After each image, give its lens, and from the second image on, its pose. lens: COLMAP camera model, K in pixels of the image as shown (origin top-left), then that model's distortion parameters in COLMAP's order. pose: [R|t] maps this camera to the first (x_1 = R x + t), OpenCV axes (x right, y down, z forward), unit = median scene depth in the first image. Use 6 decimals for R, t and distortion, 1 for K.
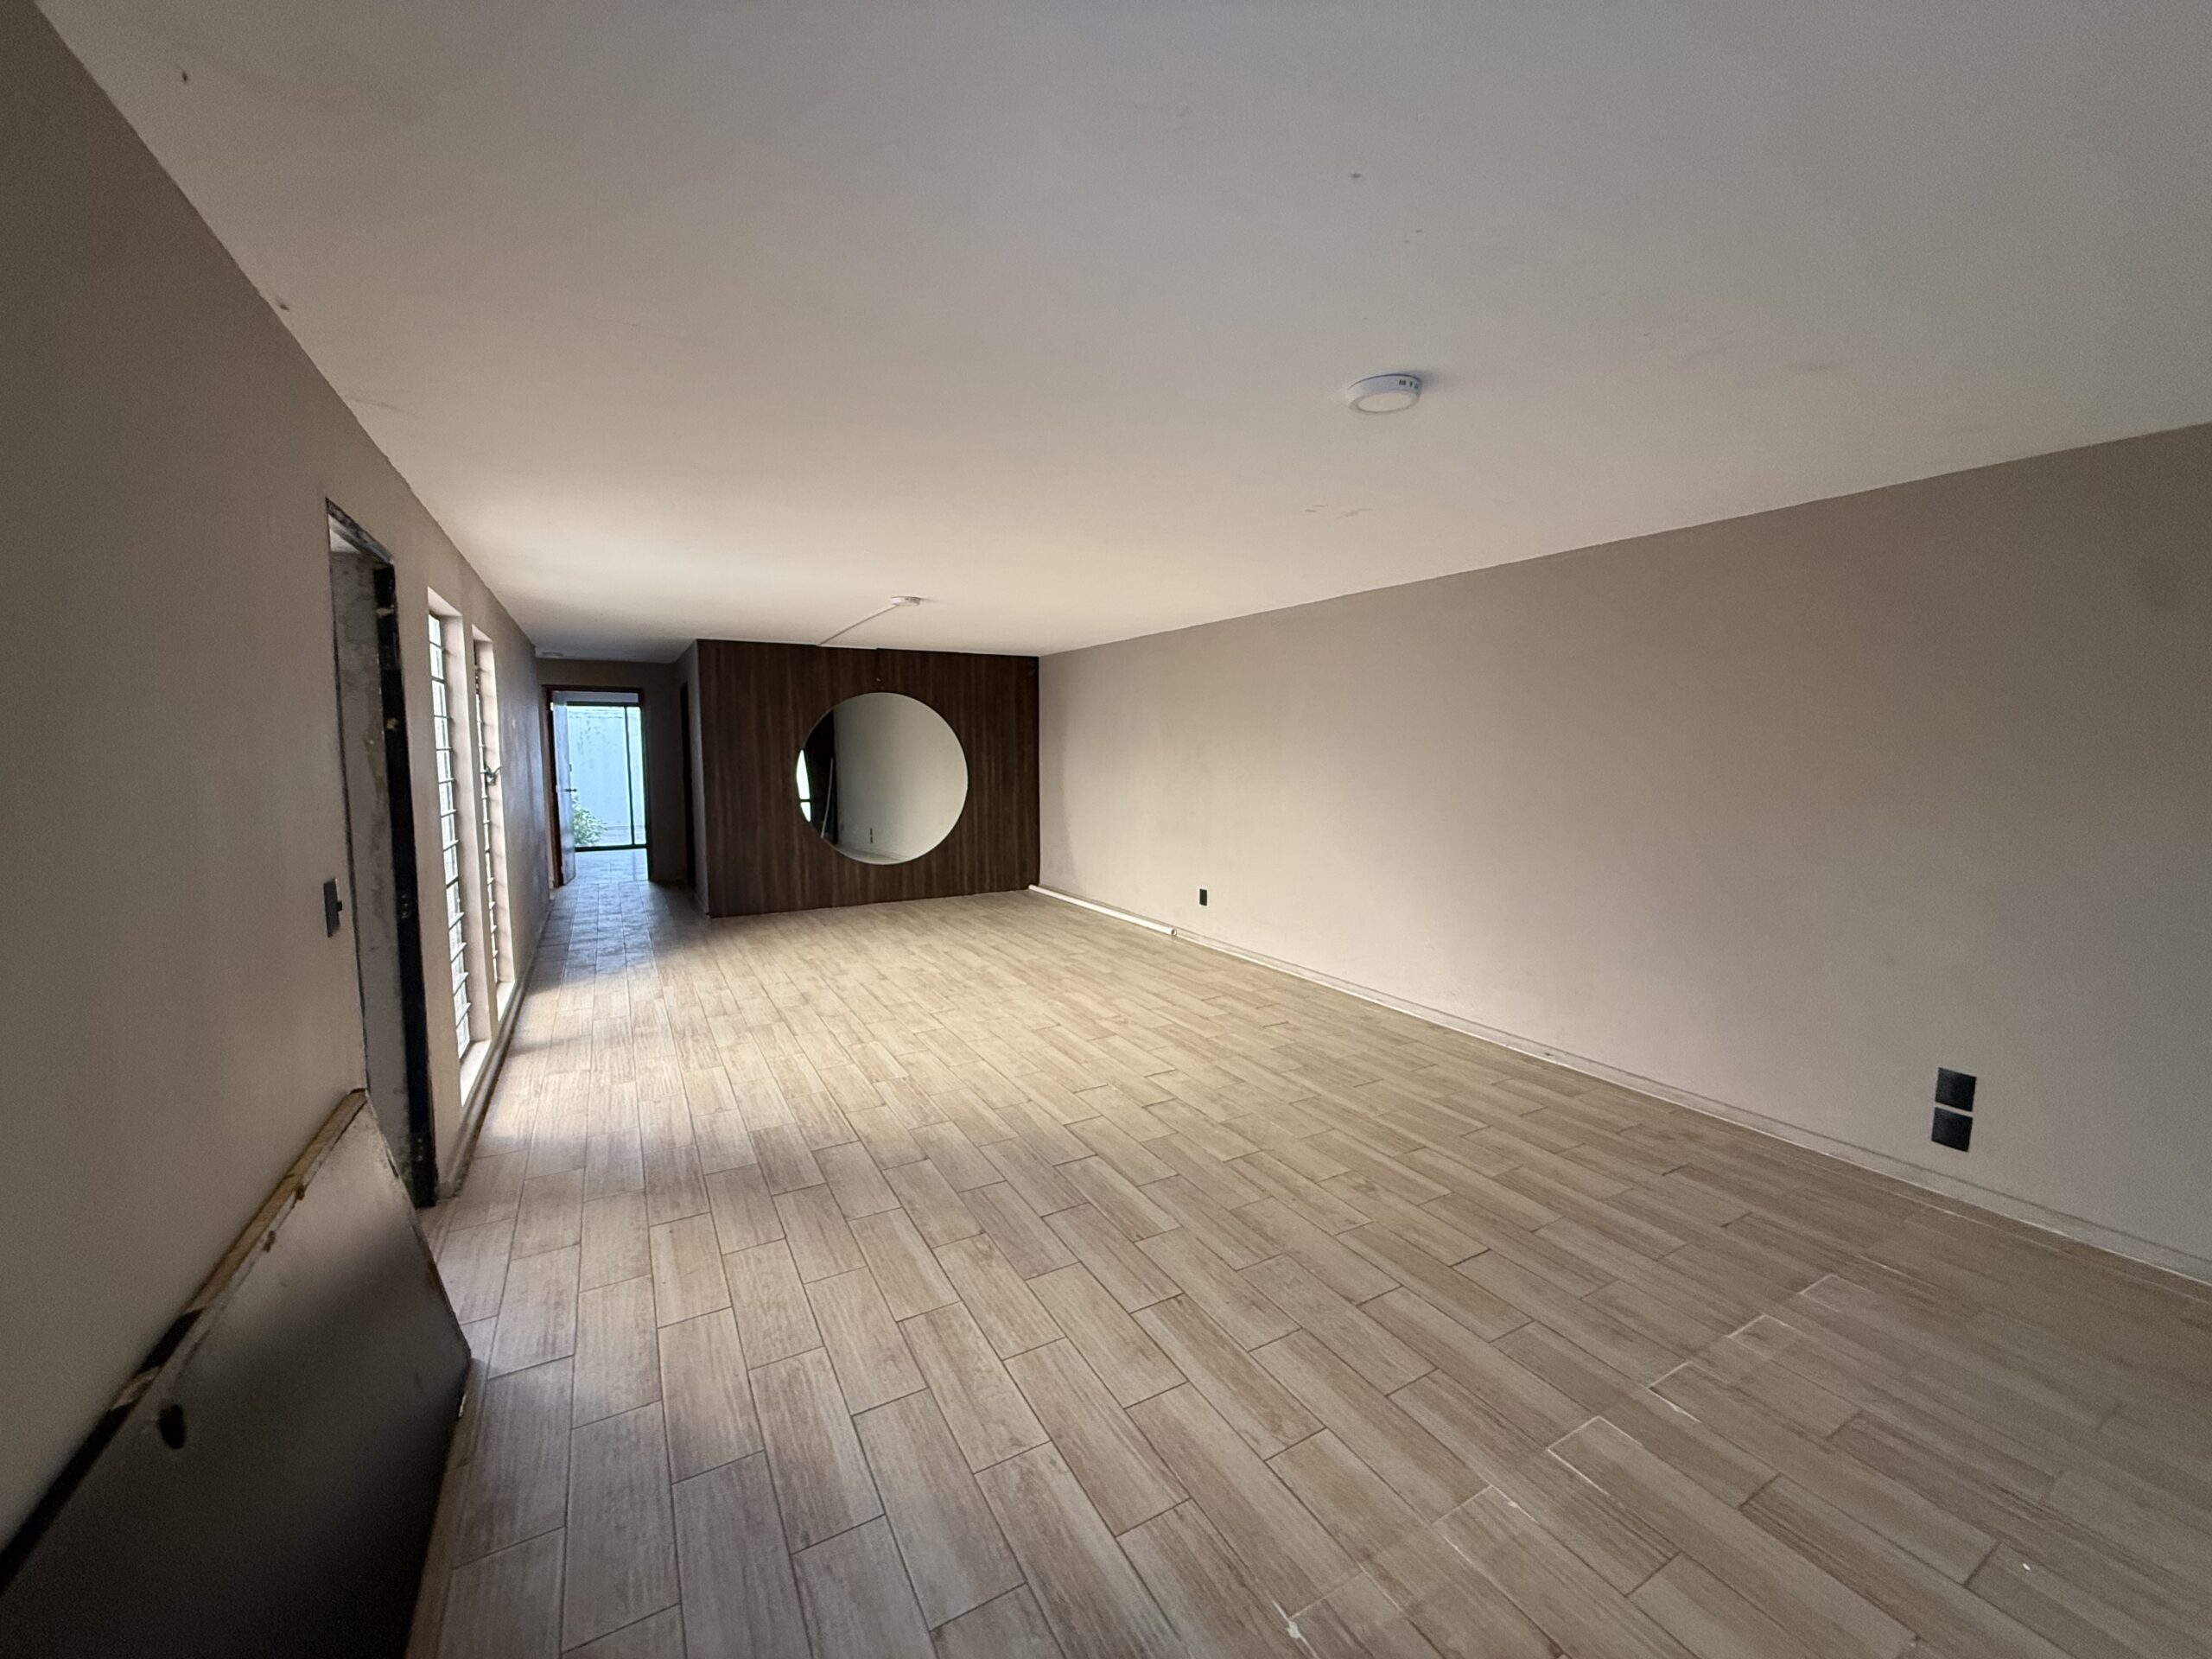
lens RADIAL K [[880.1, 0, 1105.9], [0, 880.1, 820.5], [0, 0, 1]] dist [-0.002067, 0.000215]
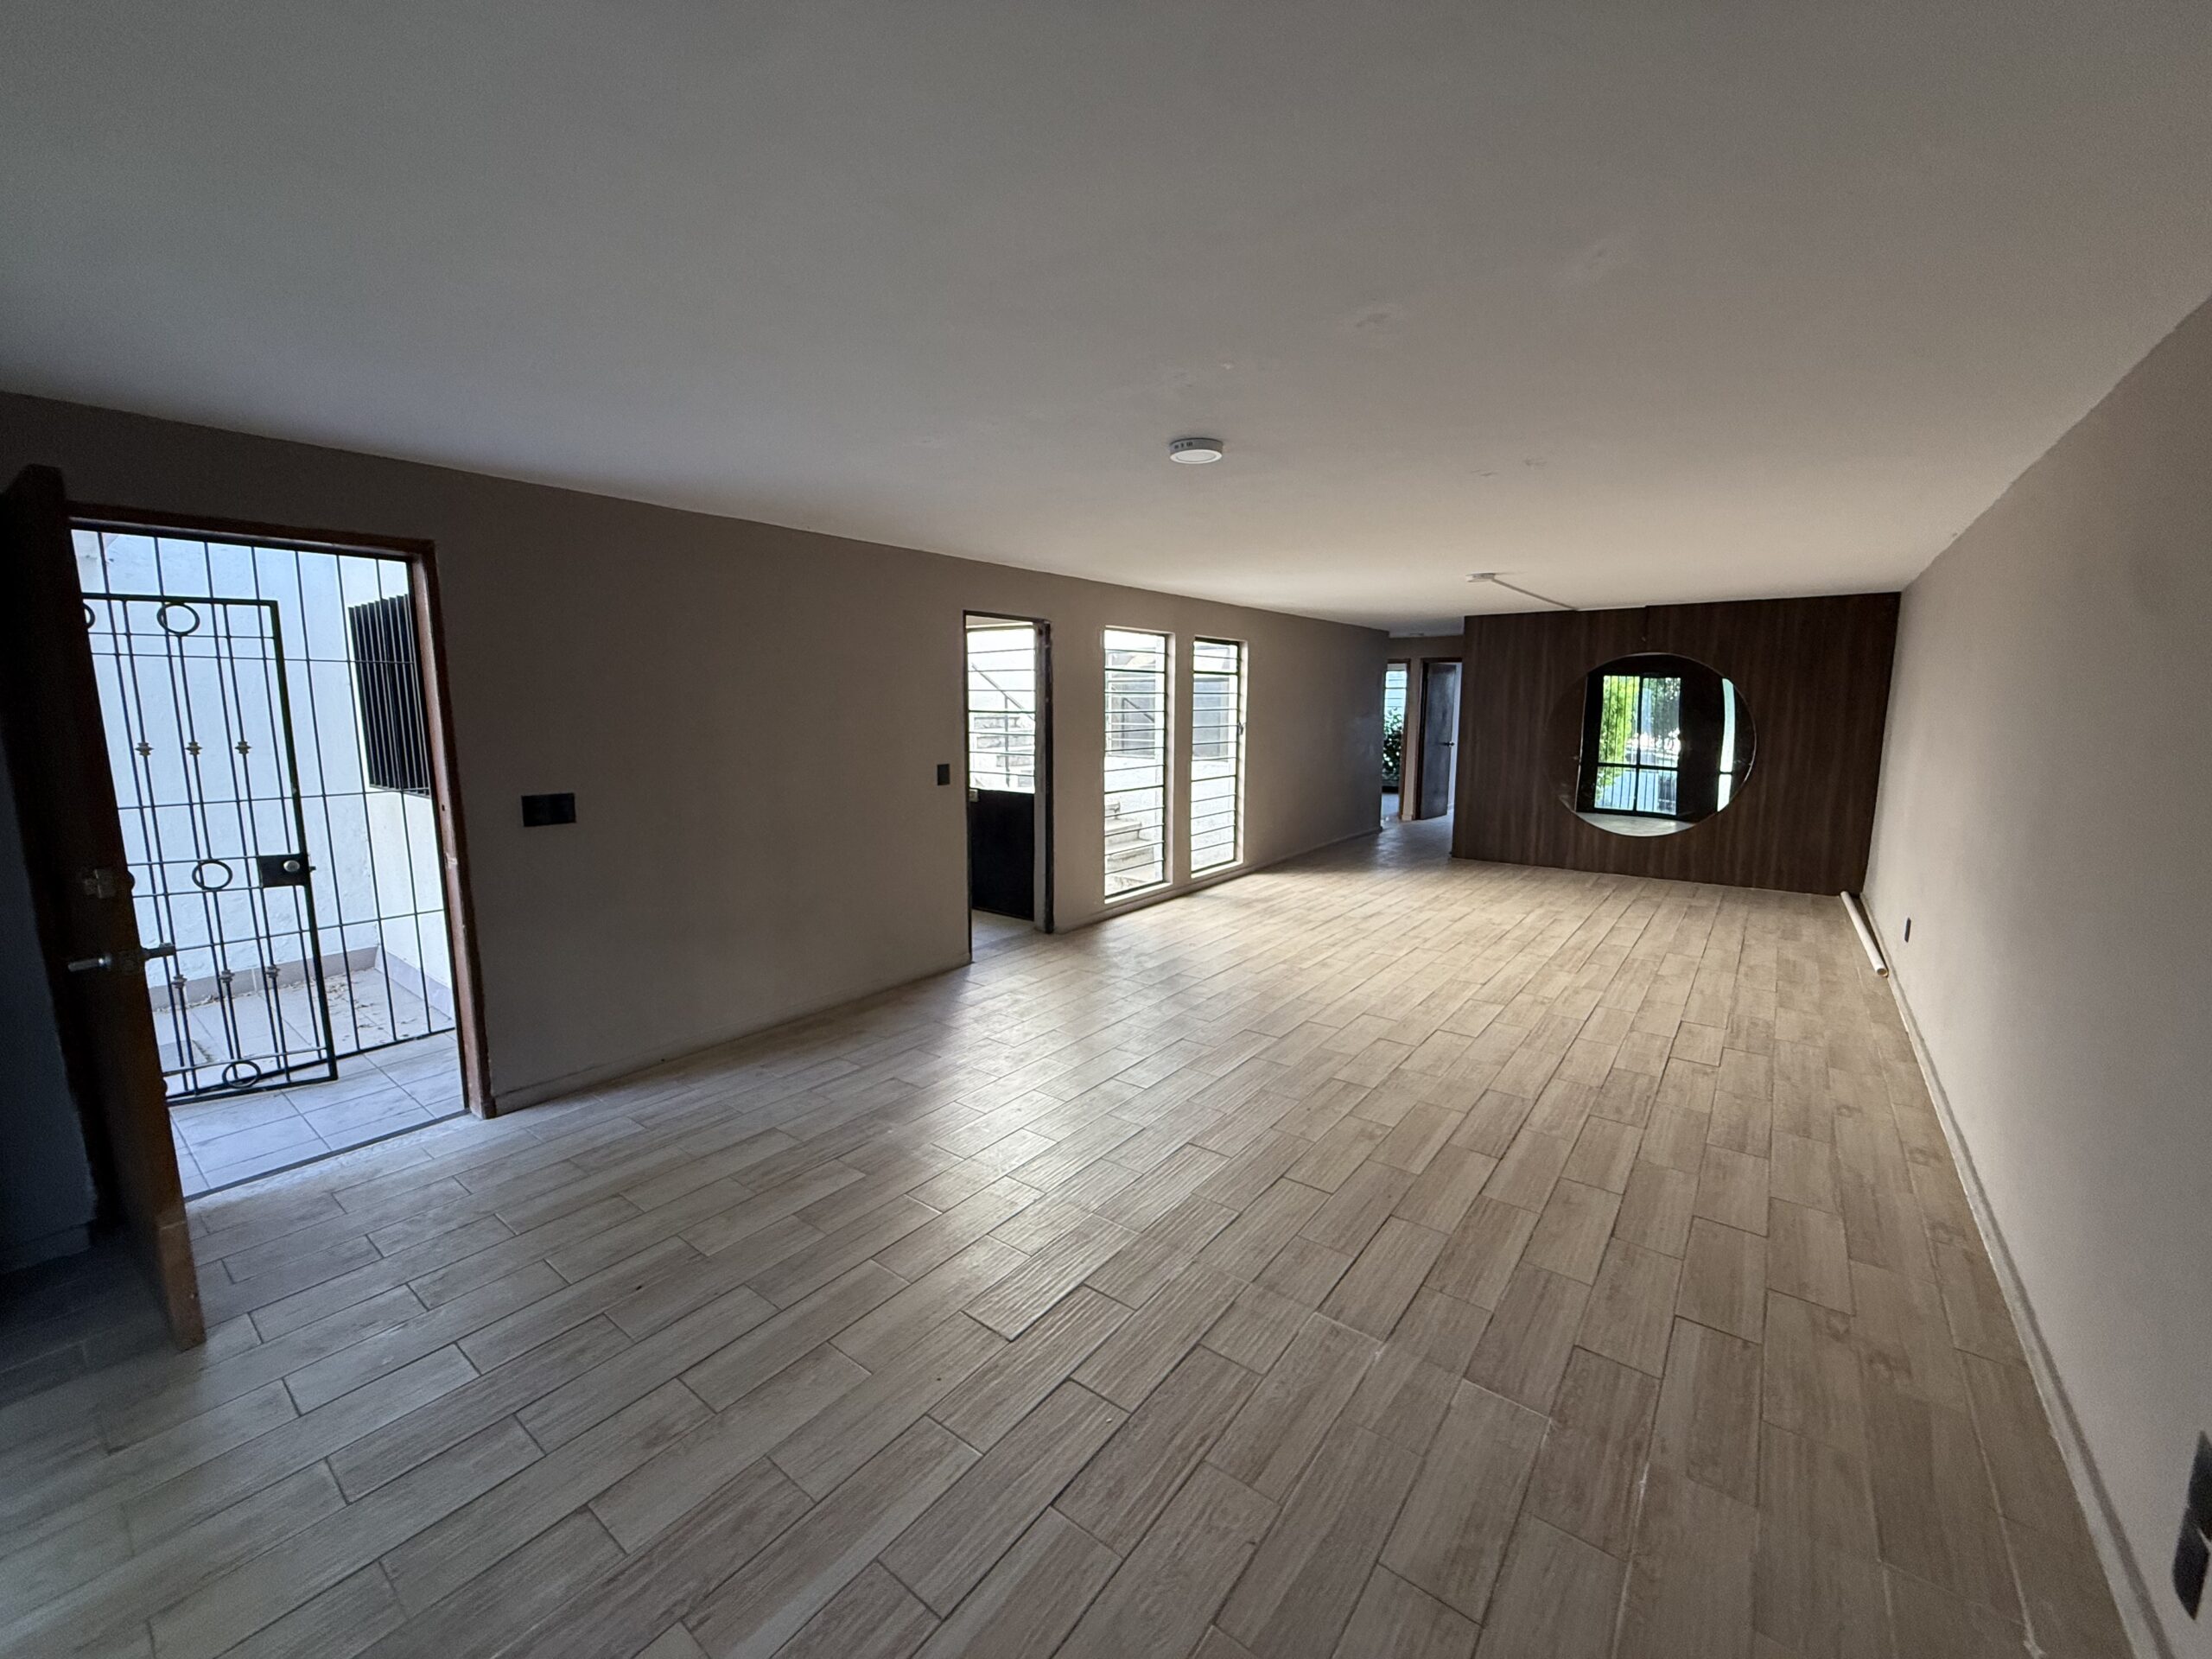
lens RADIAL K [[880.1, 0, 1104.3], [0, 880.1, 833.4], [0, 0, 1]] dist [-0.002067, 0.000215]
pose [[0.394044, 0.136391, -0.908915, 0.758793], [-0.078238, 0.990316, 0.114687, -0.031971], [0.915755, 0.025920, 0.400899, 0.181524]]
